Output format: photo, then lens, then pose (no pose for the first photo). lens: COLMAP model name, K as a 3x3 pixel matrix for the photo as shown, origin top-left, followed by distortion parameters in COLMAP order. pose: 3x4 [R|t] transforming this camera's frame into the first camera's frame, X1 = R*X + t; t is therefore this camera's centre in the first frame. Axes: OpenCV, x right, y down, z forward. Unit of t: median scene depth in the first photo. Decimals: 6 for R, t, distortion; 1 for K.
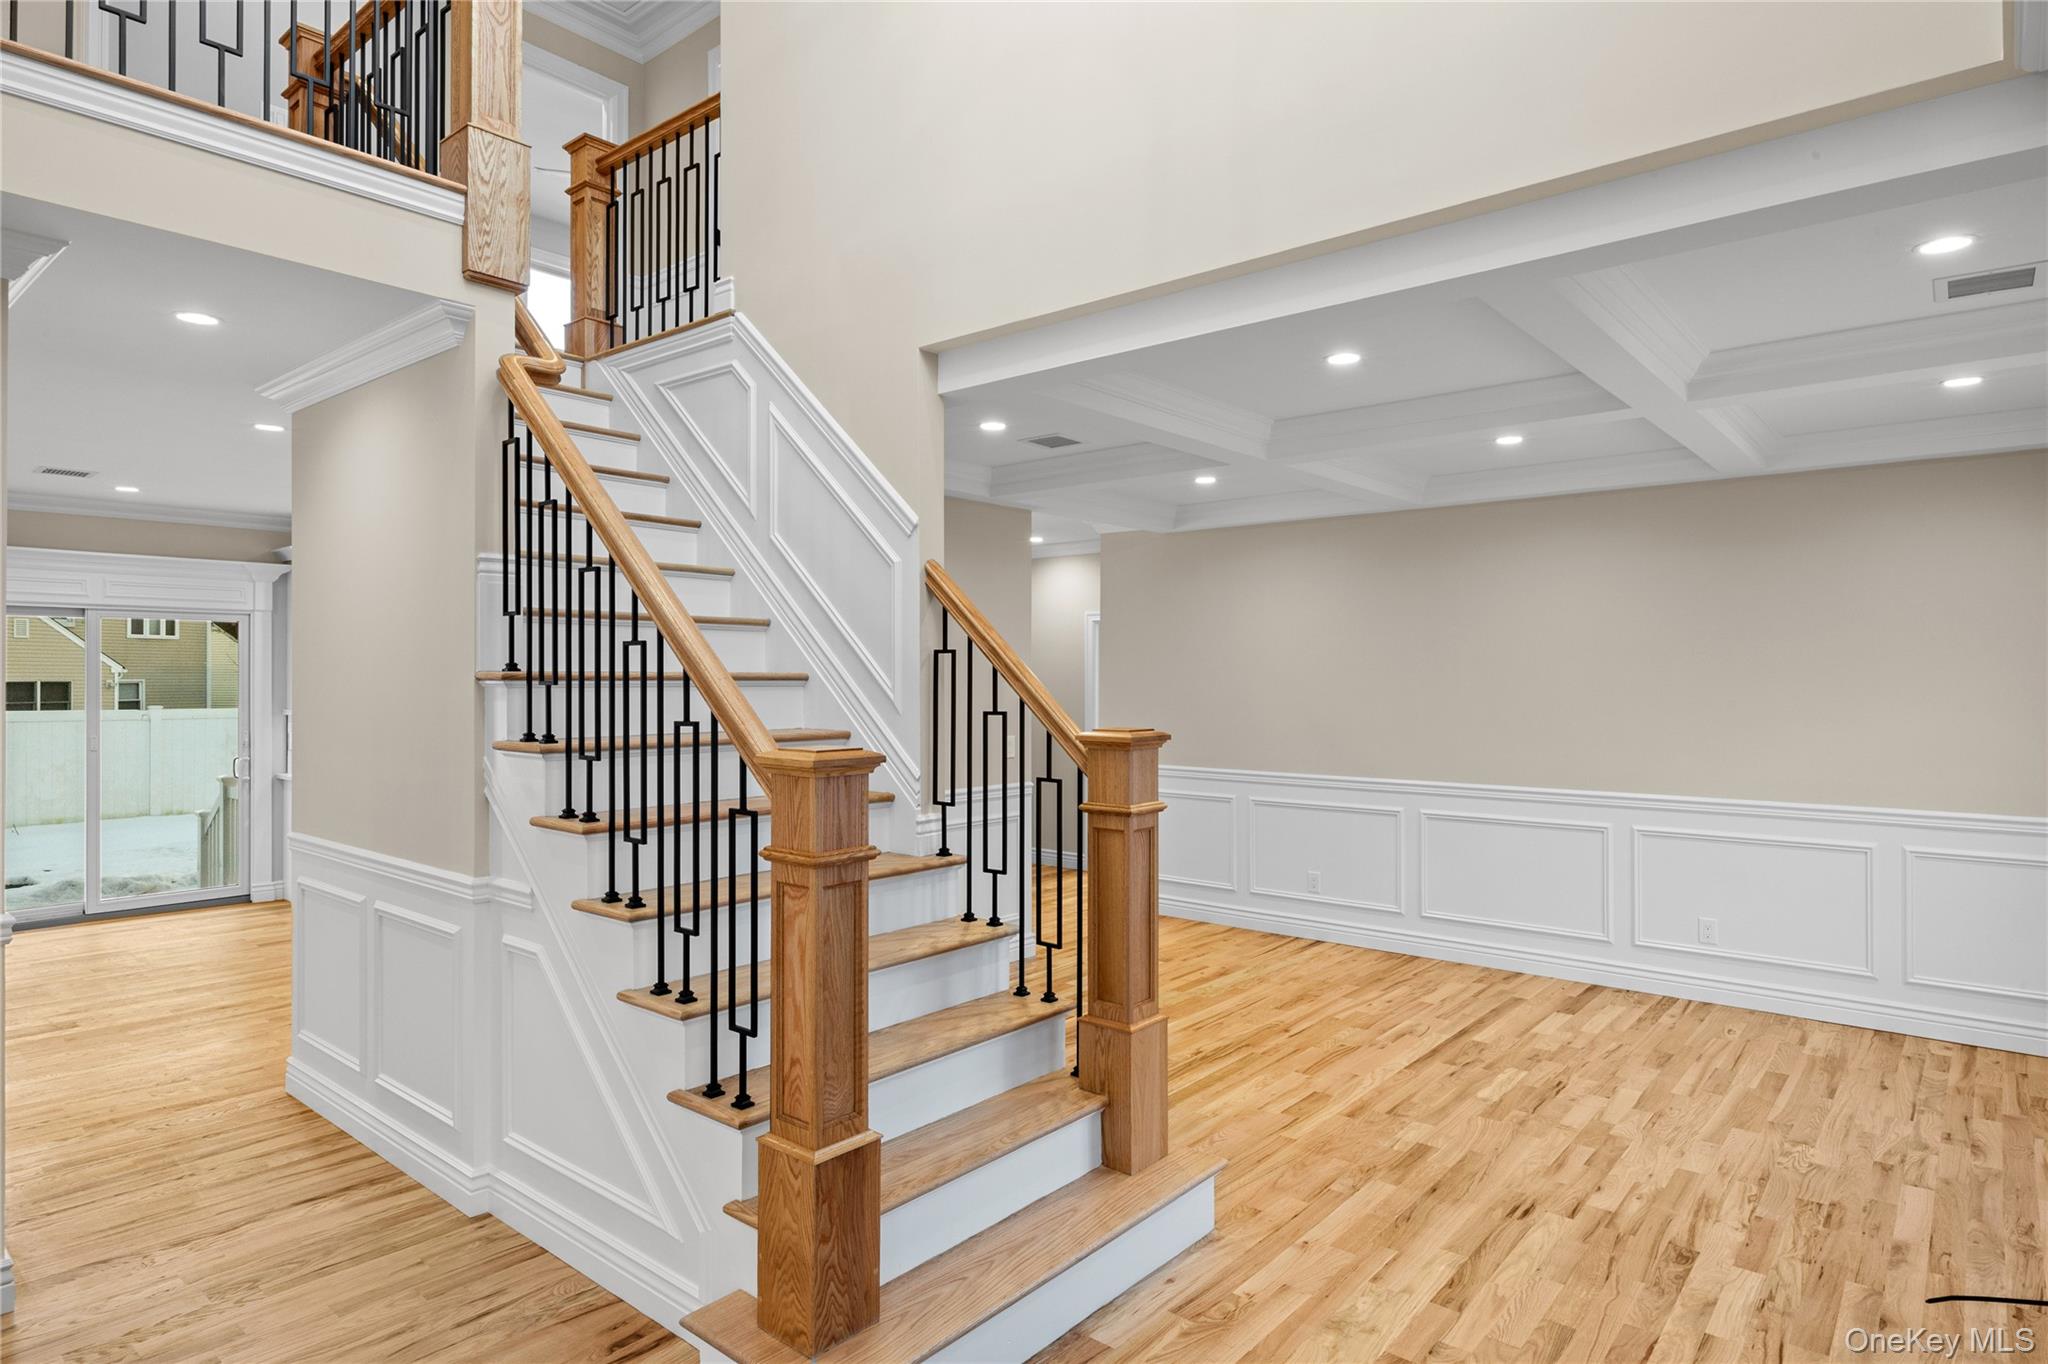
lens RADIAL K [[1143.2, 0, 1017.6], [0, 1143.2, 687.4], [0, 0, 1]] dist [-0.004508, -0.001767]
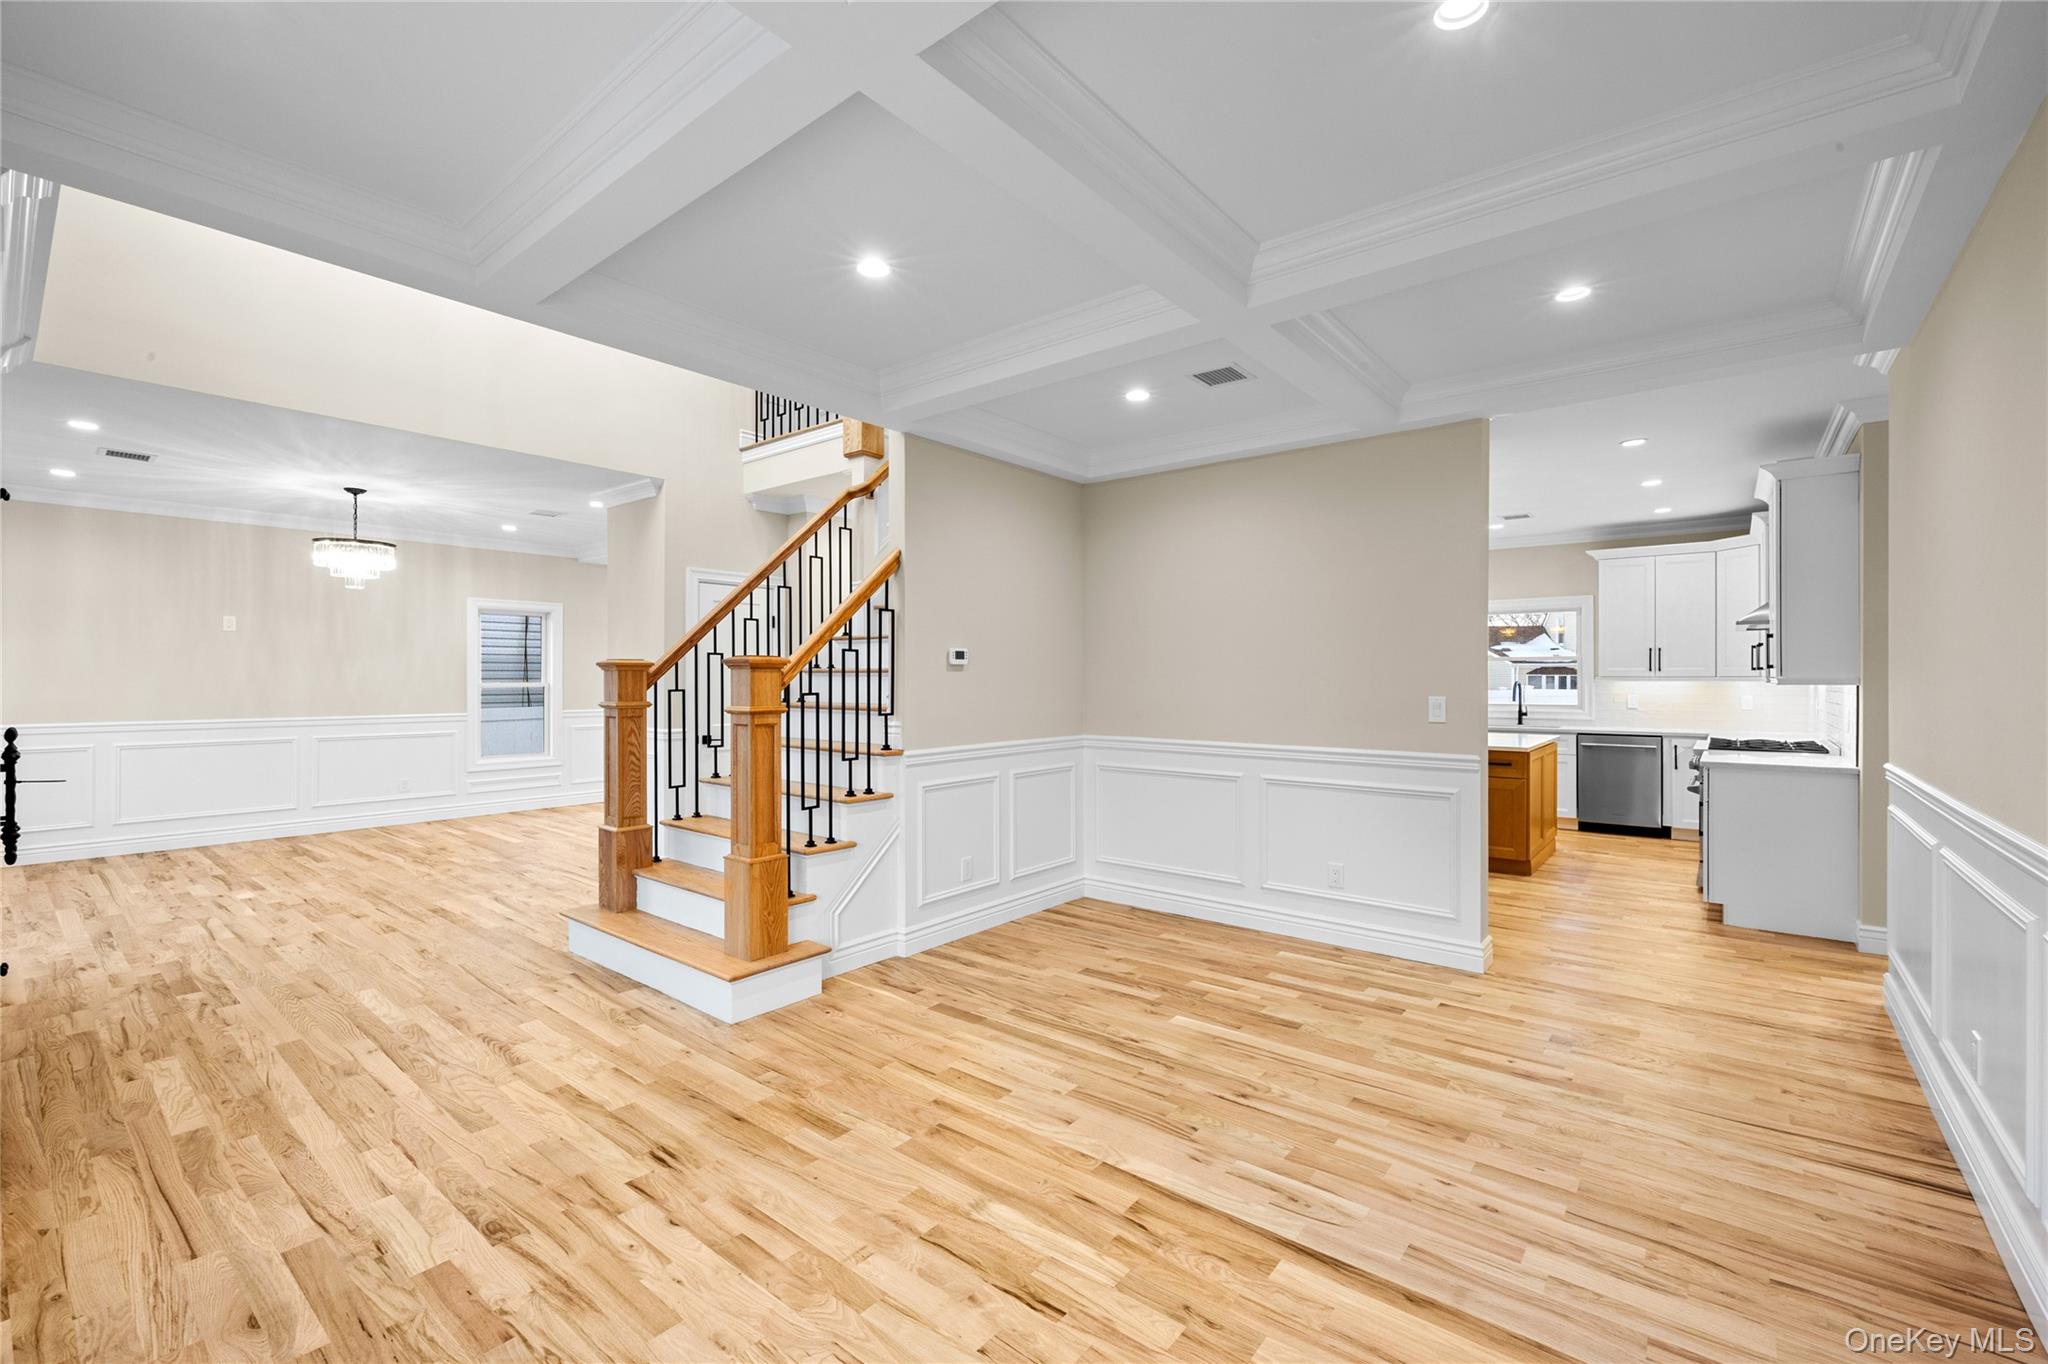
lens RADIAL K [[877.2, 0, 1015.4], [0, 877.2, 677.3], [0, 0, 1]] dist [-0.010047, 0.000205]
pose [[0.015068, 0.000959, -0.999886, 1.068355], [-0.009896, 0.999951, 0.000810, 0.060354], [0.999837, 0.009883, 0.015077, 1.174865]]
